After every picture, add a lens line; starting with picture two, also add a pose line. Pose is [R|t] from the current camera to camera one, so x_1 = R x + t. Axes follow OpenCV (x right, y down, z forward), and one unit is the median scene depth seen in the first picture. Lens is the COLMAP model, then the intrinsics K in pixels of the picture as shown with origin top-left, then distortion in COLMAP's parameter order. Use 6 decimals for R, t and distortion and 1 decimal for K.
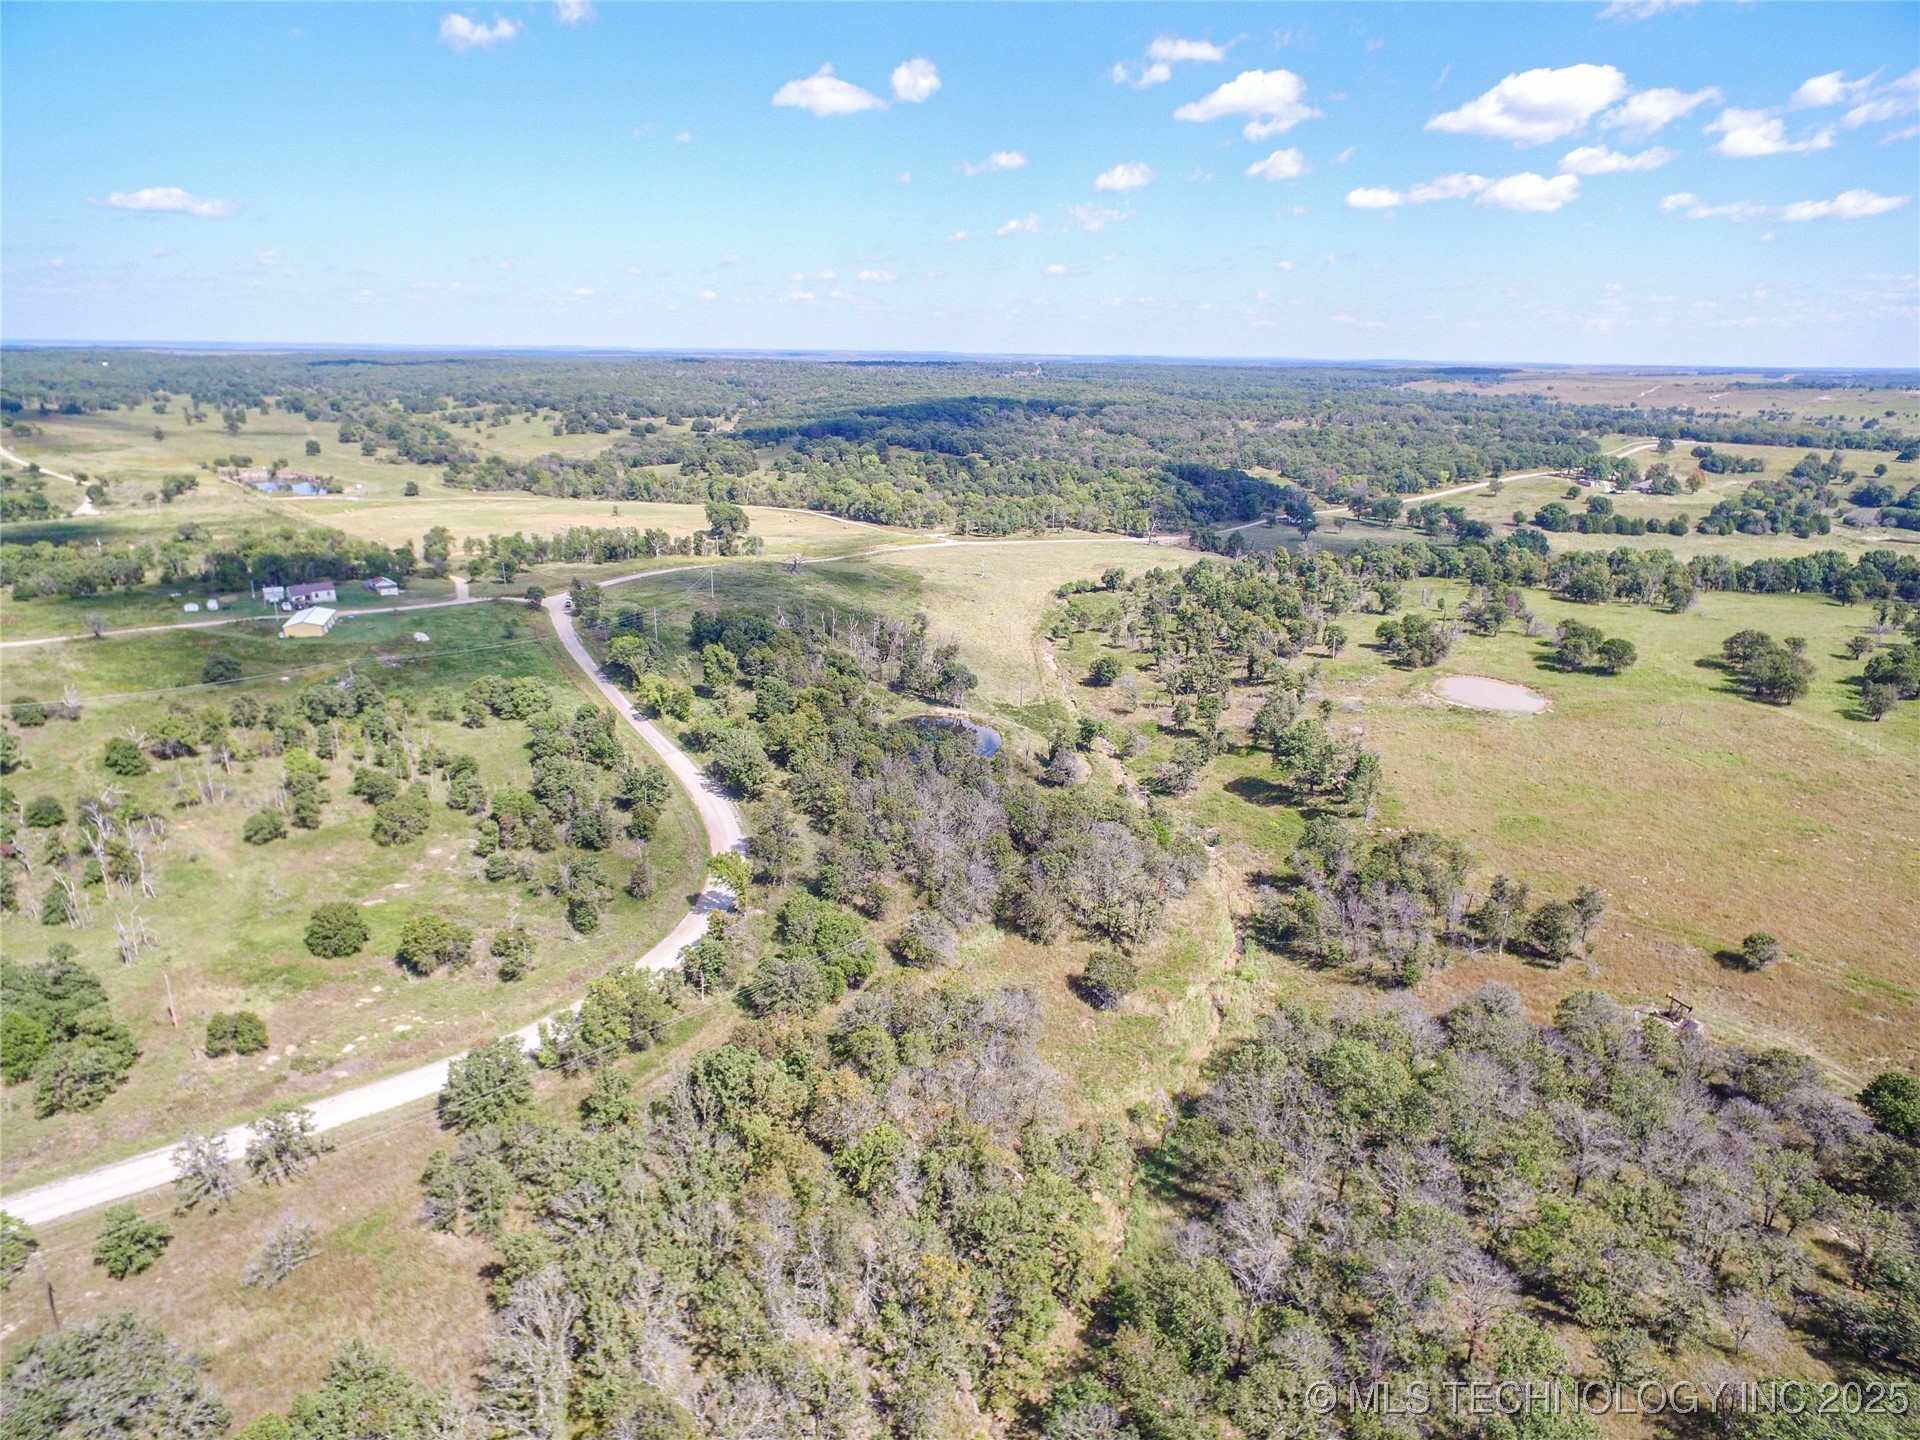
lens RADIAL K [[1167.9, 0, 949.3], [0, 1167.9, 726.7], [0, 0, 1]] dist [-0.005393, 0.013033]
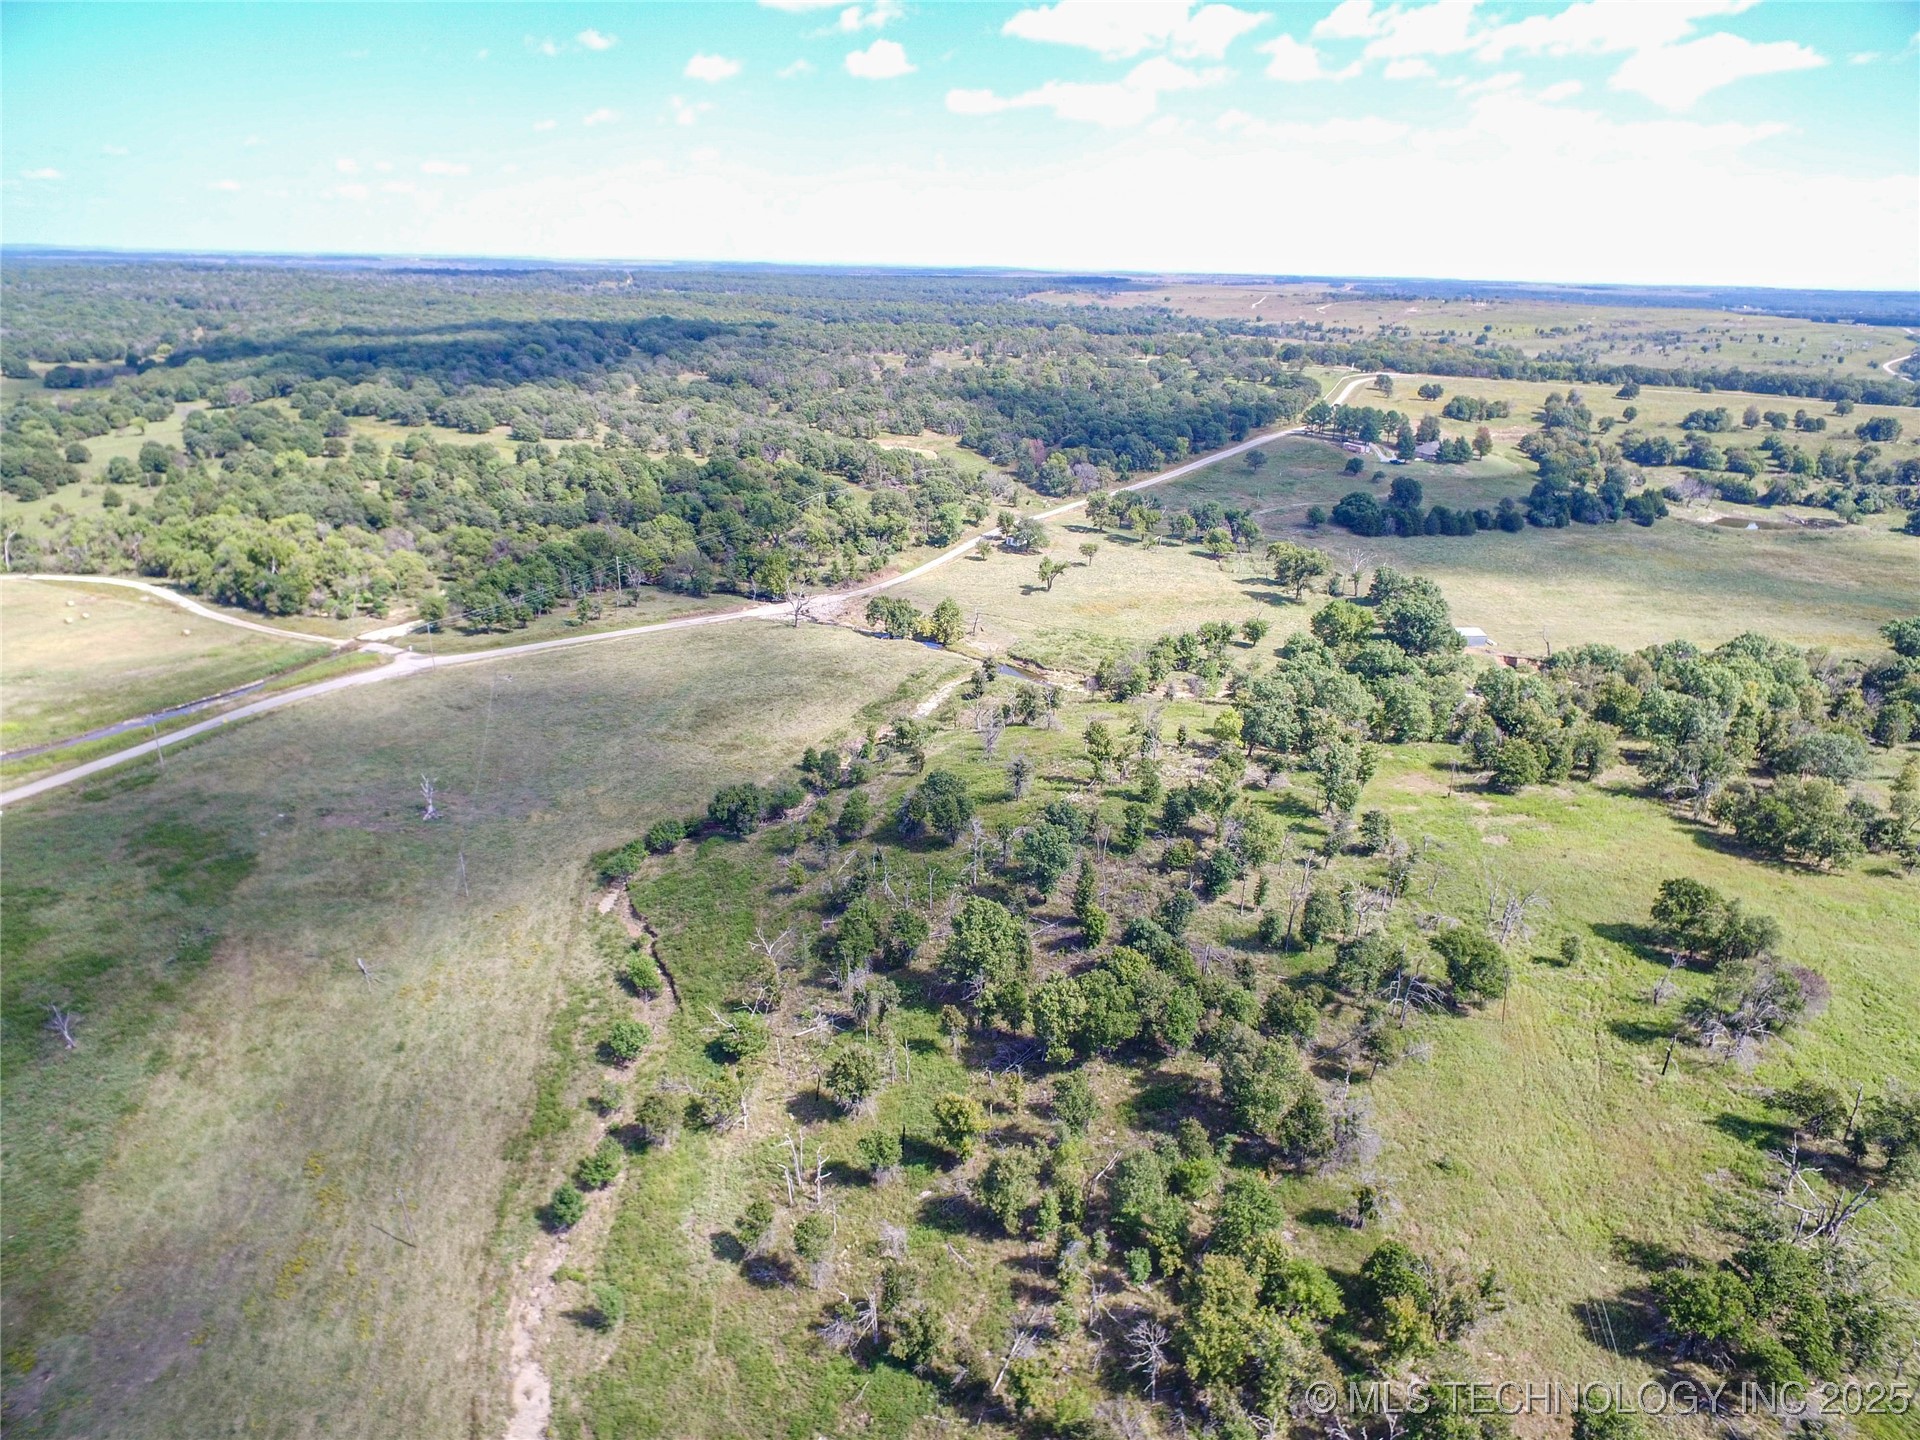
lens RADIAL K [[1153.1, 0, 959.5], [0, 1153.1, 718.0], [0, 0, 1]] dist [-0.015308, 0.018729]
pose [[0.947582, -0.113459, 0.298689, 0.066107], [0.092104, 0.992143, 0.084673, -0.132439], [-0.305949, -0.052724, 0.950587, 0.392712]]
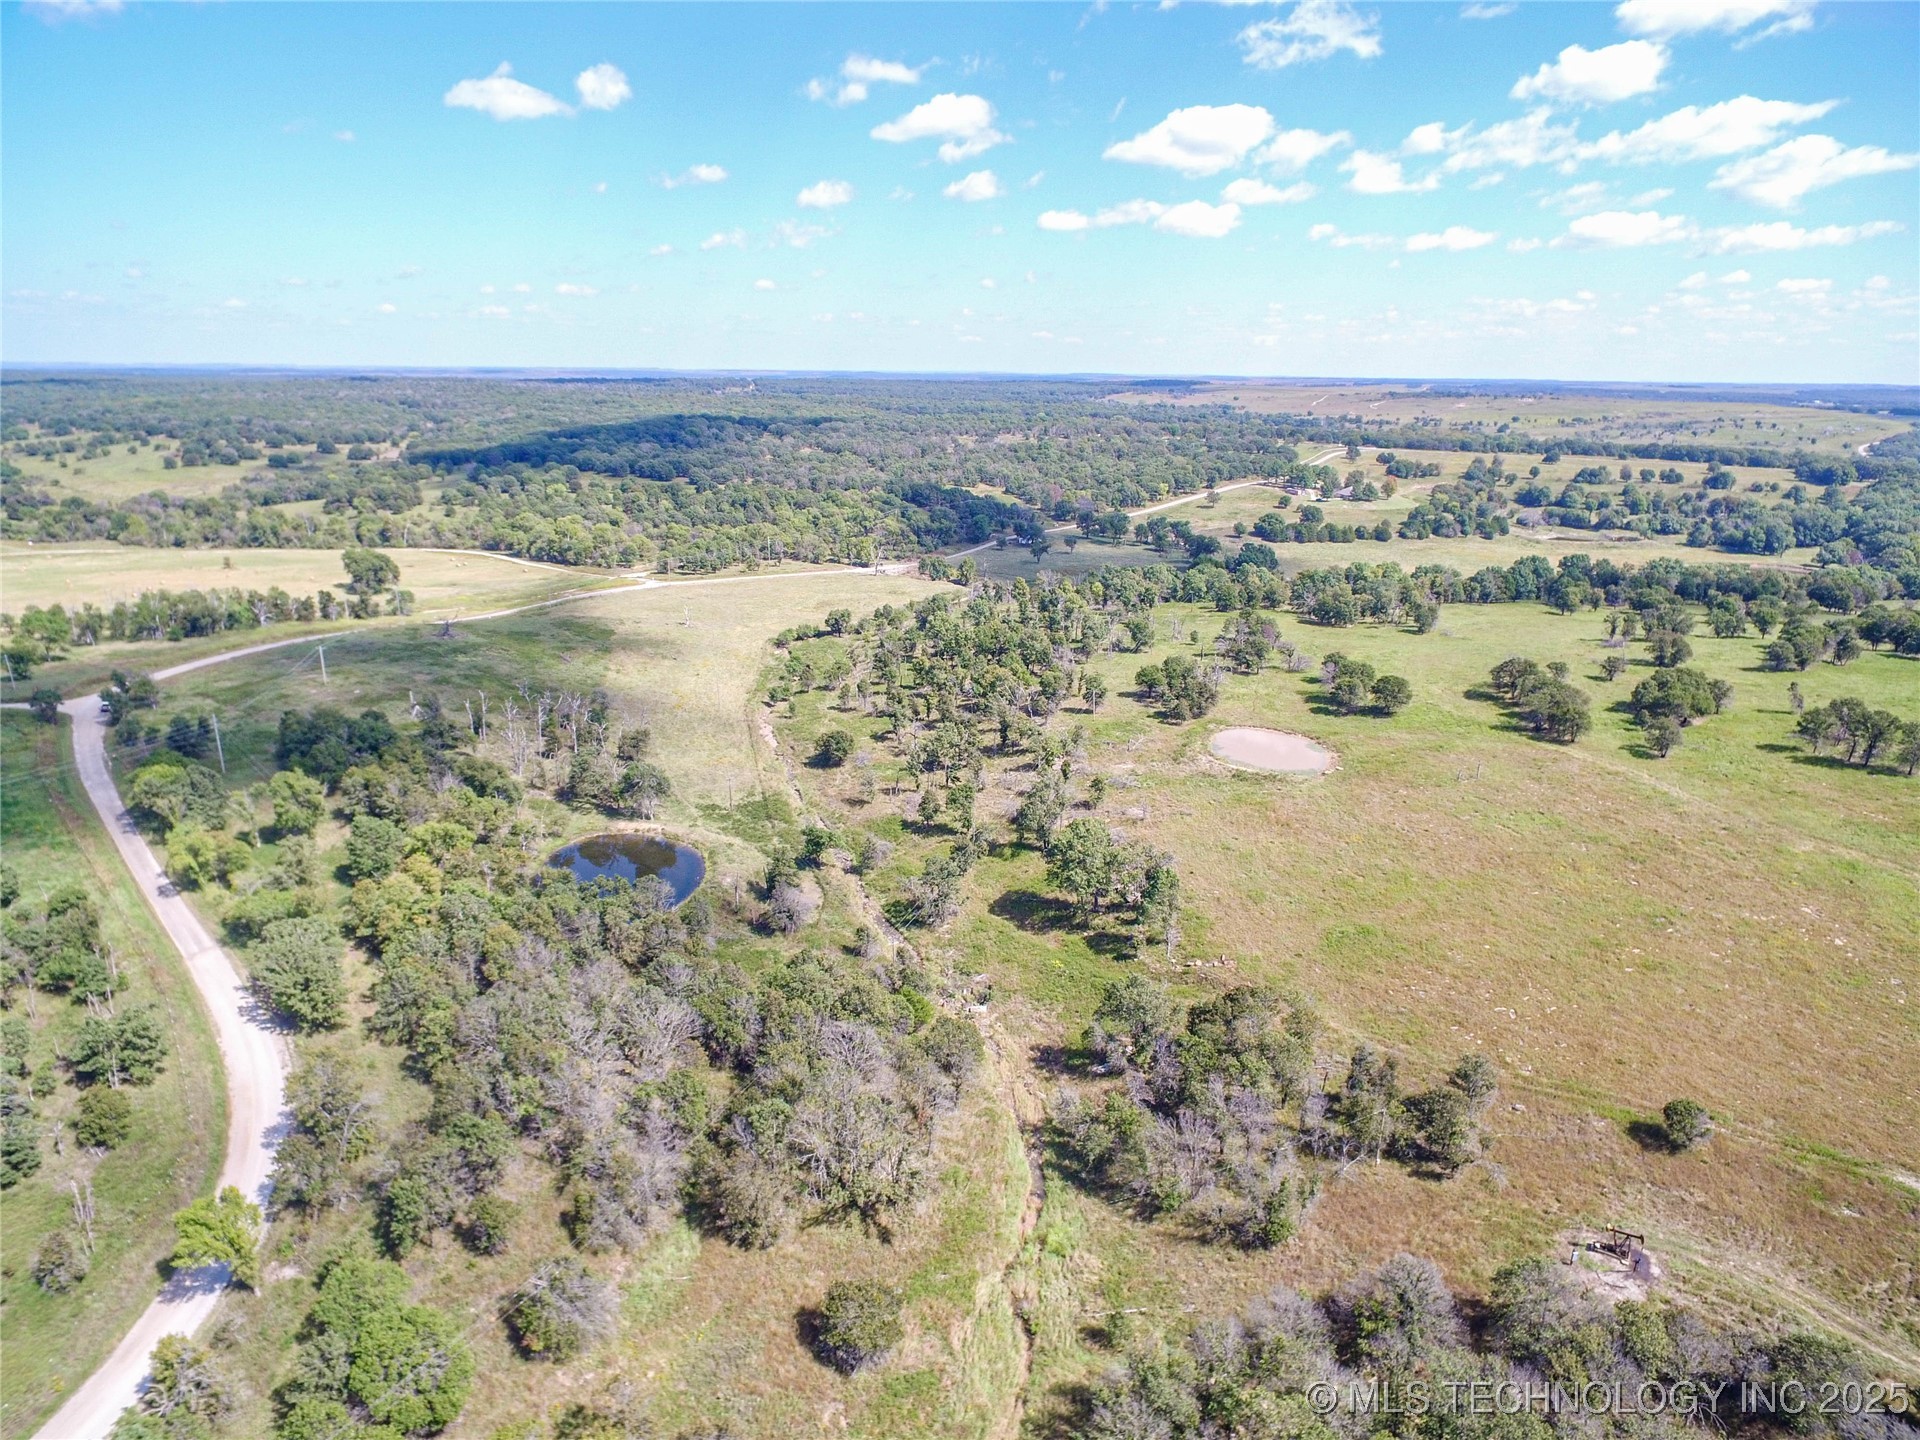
lens RADIAL K [[1164.4, 0, 966.8], [0, 1164.4, 717.5], [0, 0, 1]] dist [-0.002258, 0.005583]
pose [[0.969796, -0.074757, 0.232177, 0.017266], [0.079044, 0.996829, -0.009204, -0.026861], [-0.230753, 0.027278, 0.972630, 0.086180]]
